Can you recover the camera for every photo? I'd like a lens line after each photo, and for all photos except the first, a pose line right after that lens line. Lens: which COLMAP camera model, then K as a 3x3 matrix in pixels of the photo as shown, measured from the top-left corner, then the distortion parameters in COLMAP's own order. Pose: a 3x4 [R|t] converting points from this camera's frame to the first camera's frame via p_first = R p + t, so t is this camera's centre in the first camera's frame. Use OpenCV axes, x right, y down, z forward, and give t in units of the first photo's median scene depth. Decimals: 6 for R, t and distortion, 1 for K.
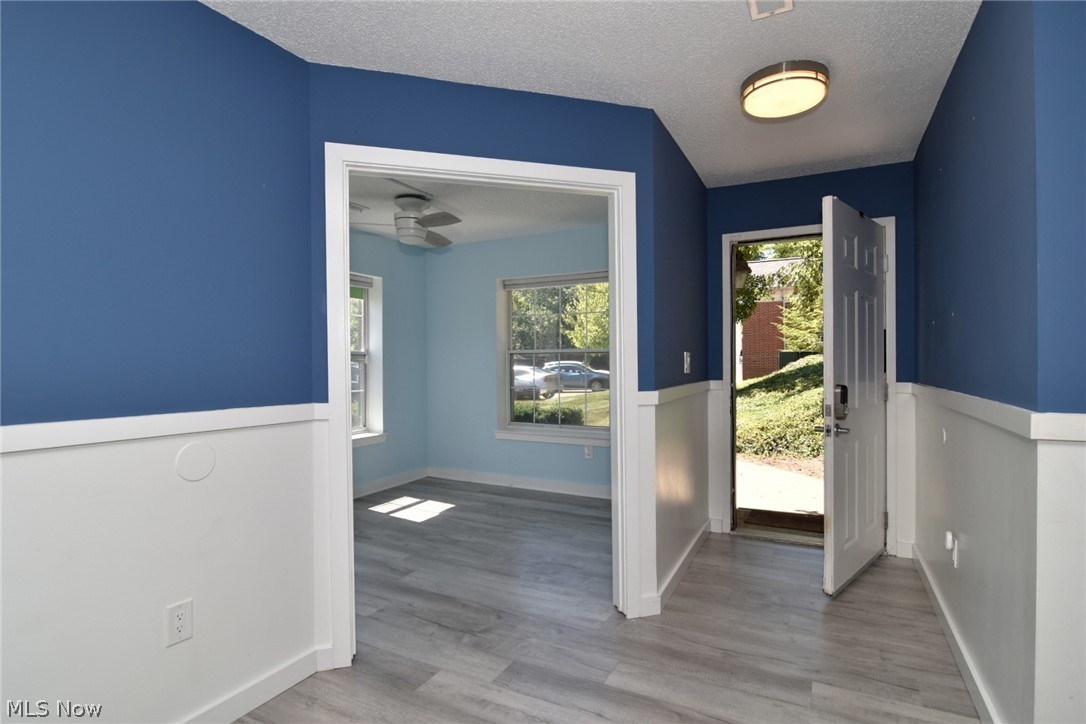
lens RADIAL K [[532.4, 0, 544.9], [0, 532.4, 364.1], [0, 0, 1]] dist [-0.006285, -0.000634]
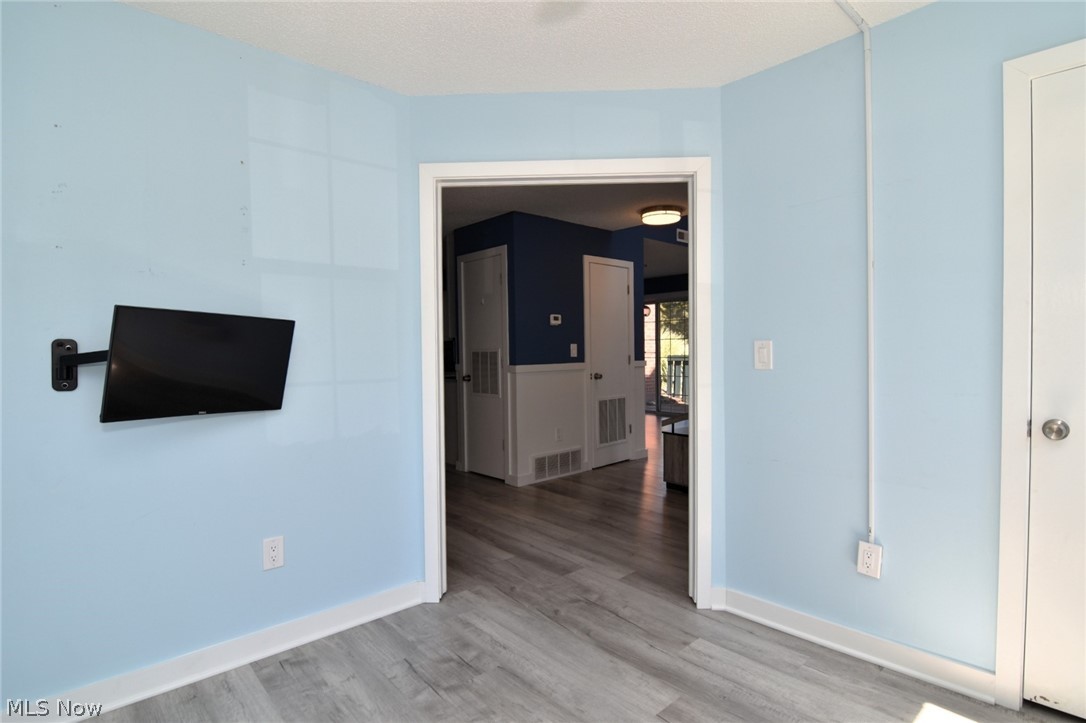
lens RADIAL K [[532.4, 0, 544.1], [0, 532.4, 359.2], [0, 0, 1]] dist [-0.006285, -0.000634]
pose [[-0.938158, 0.014550, 0.345903, -0.249434], [0.021805, 0.999616, 0.017093, -0.001286], [-0.345521, 0.023579, -0.938115, 1.167527]]
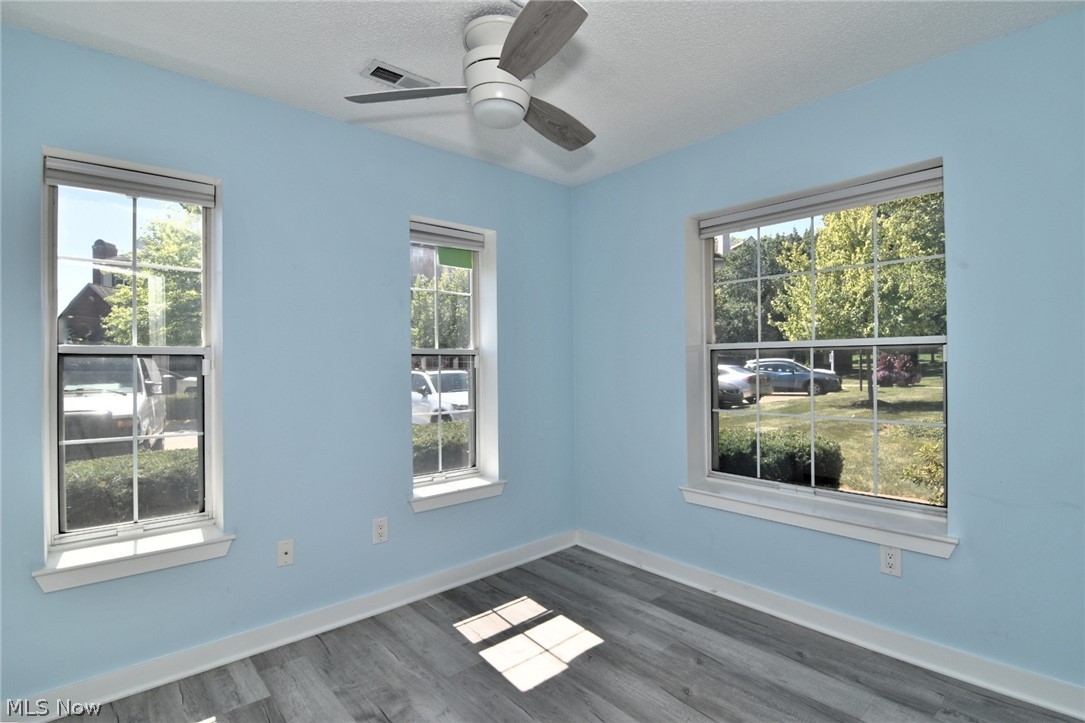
lens RADIAL K [[531.9, 0, 542.9], [0, 531.9, 362.1], [0, 0, 1]] dist [-0.006285, -0.000634]
pose [[0.935579, -0.004183, -0.353092, -0.034642], [0.004334, 0.999991, -0.000363, -0.007821], [0.353090, -0.001191, 0.935589, 0.428078]]
